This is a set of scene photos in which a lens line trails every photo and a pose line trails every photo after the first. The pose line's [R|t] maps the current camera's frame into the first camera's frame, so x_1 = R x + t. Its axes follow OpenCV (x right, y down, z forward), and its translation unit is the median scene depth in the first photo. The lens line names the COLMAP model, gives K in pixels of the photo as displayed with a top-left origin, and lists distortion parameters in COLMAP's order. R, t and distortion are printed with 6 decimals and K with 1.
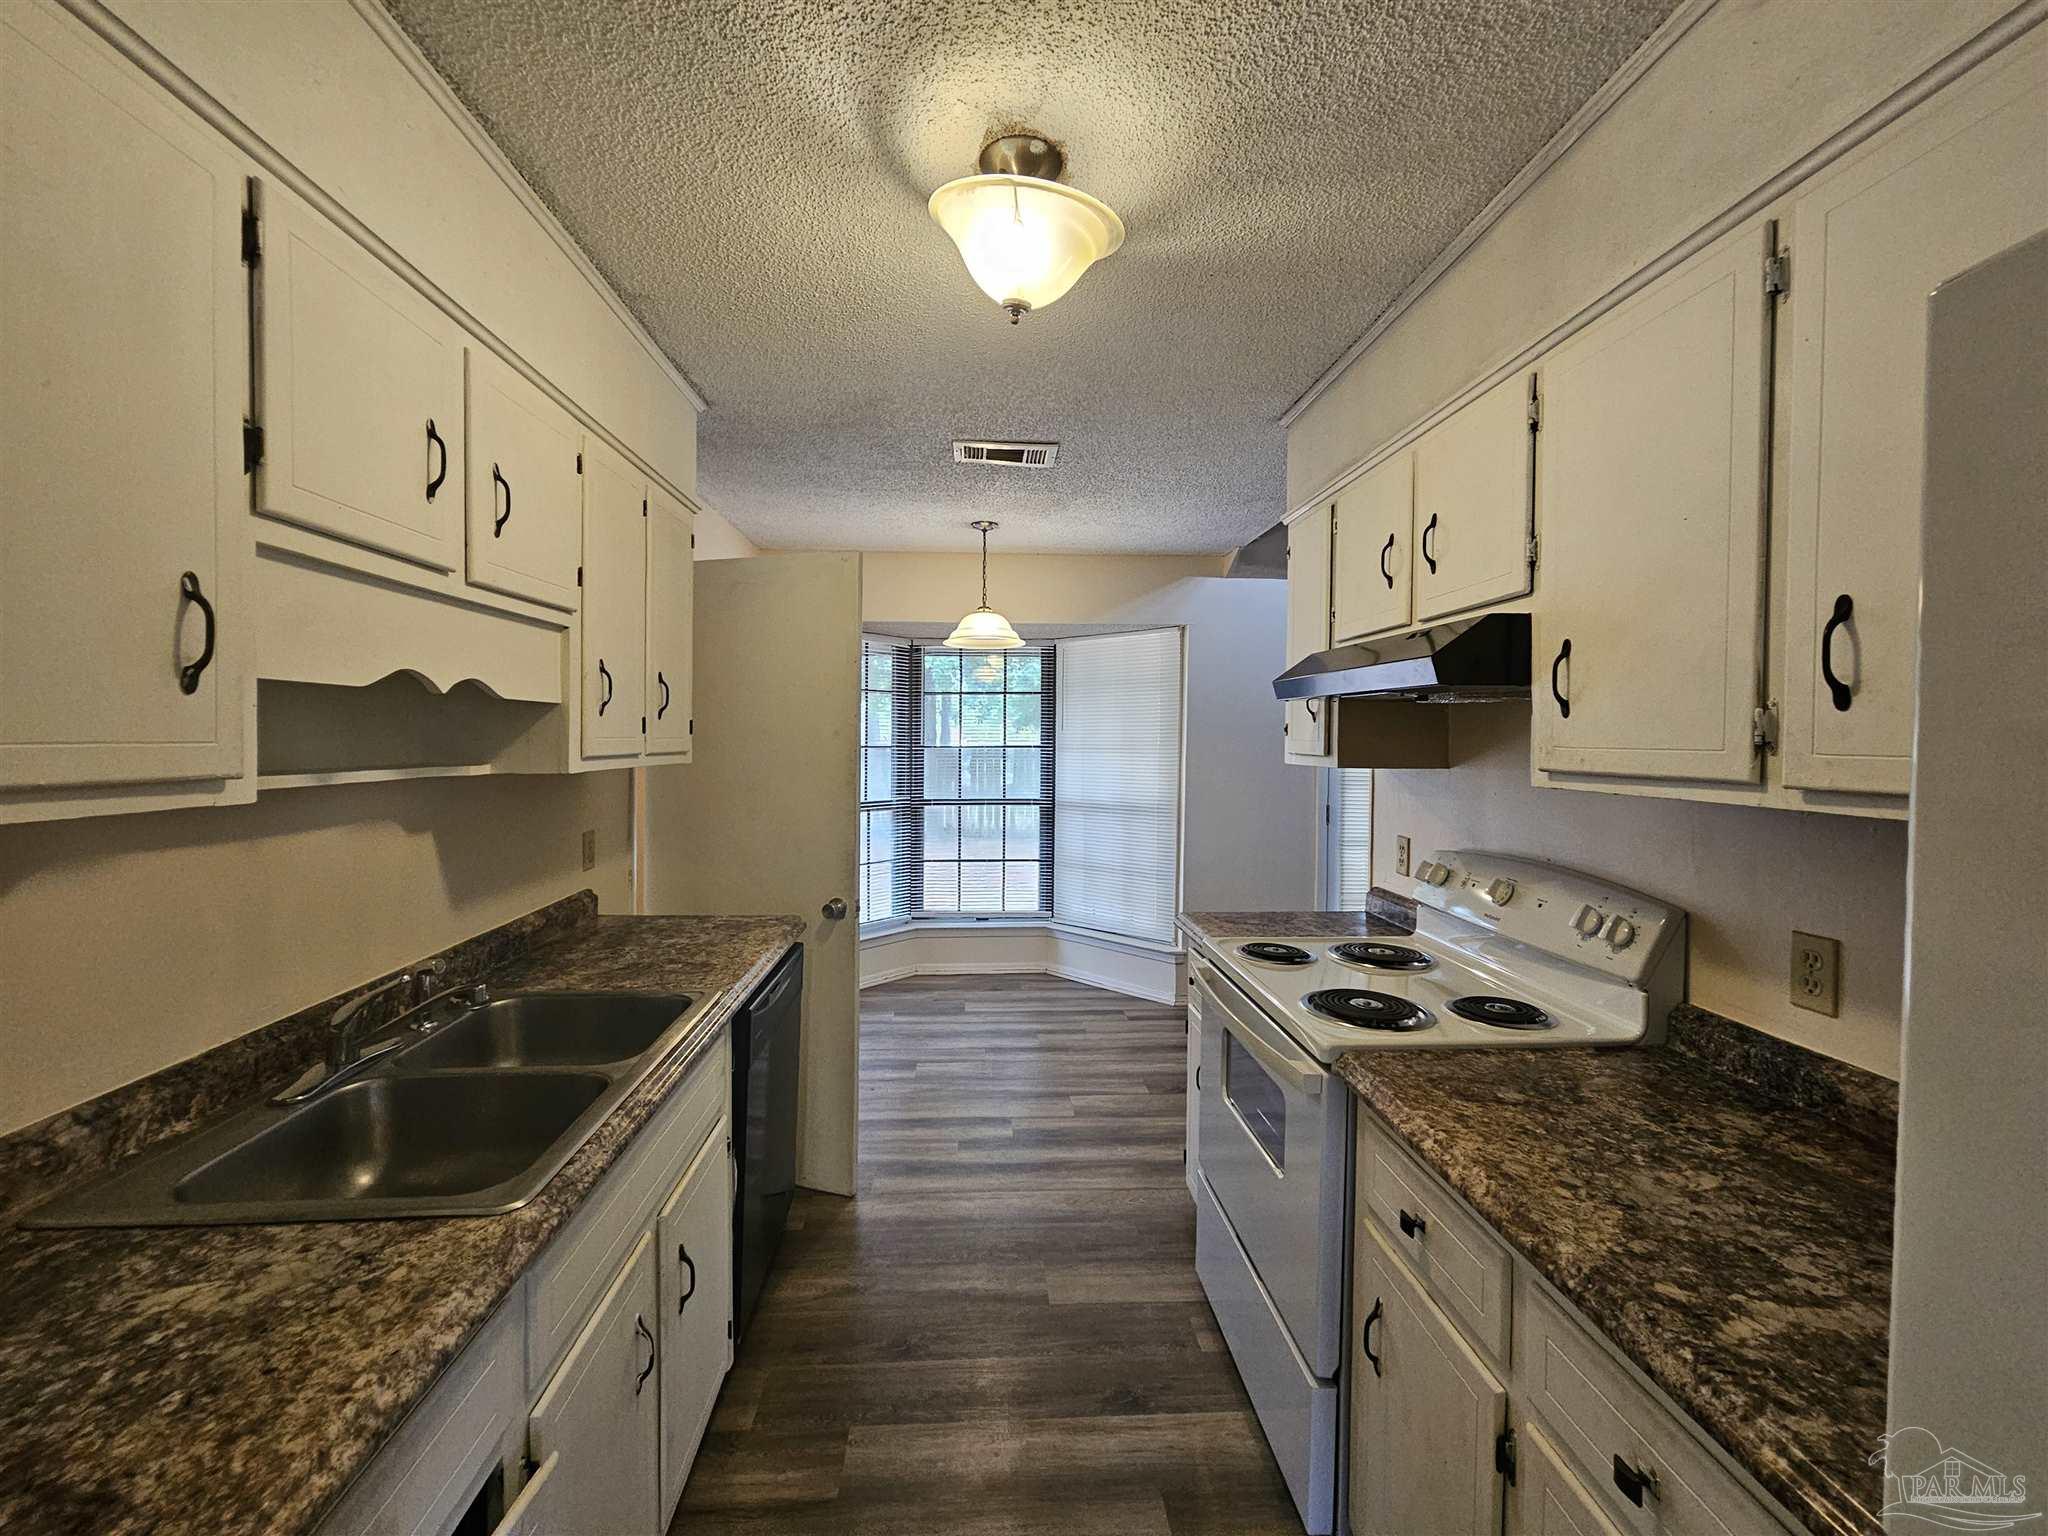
lens RADIAL K [[836.4, 0, 1025.3], [0, 836.4, 768.5], [0, 0, 1]] dist [-0.000718, -0.000141]
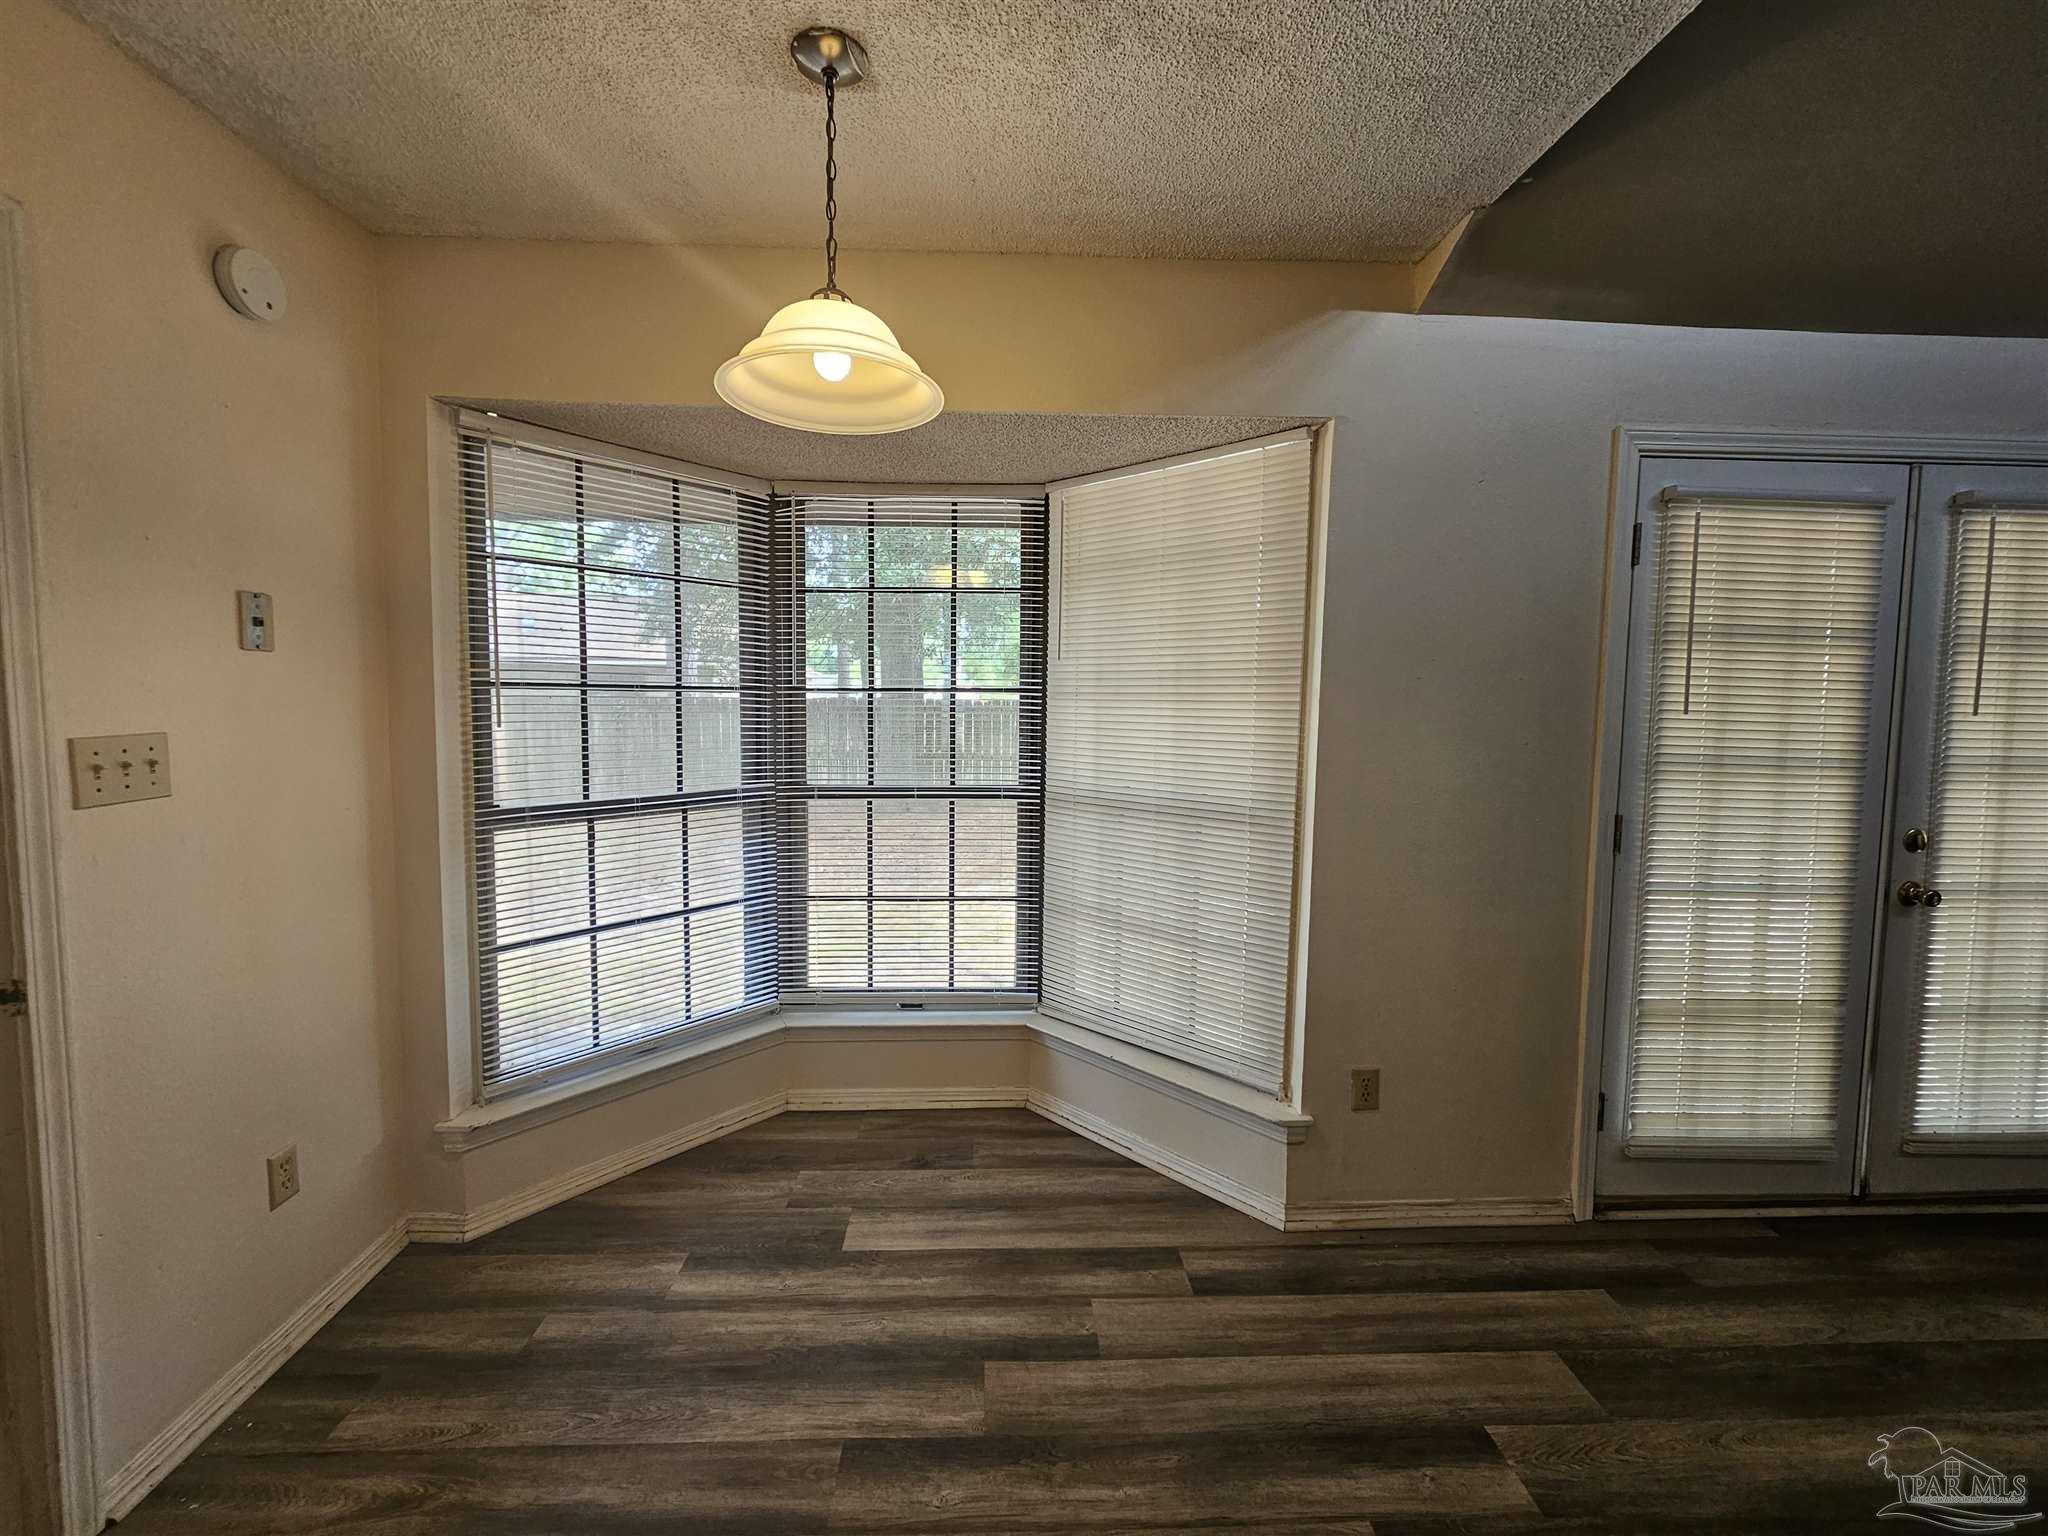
lens RADIAL K [[836.4, 0, 1024.1], [0, 836.4, 773.5], [0, 0, 1]] dist [-0.000718, -0.000141]
pose [[0.999898, 0.005563, -0.013150, 0.029316], [-0.004888, 0.998694, 0.050849, -0.000131], [0.013416, -0.050780, 0.998620, 0.465779]]
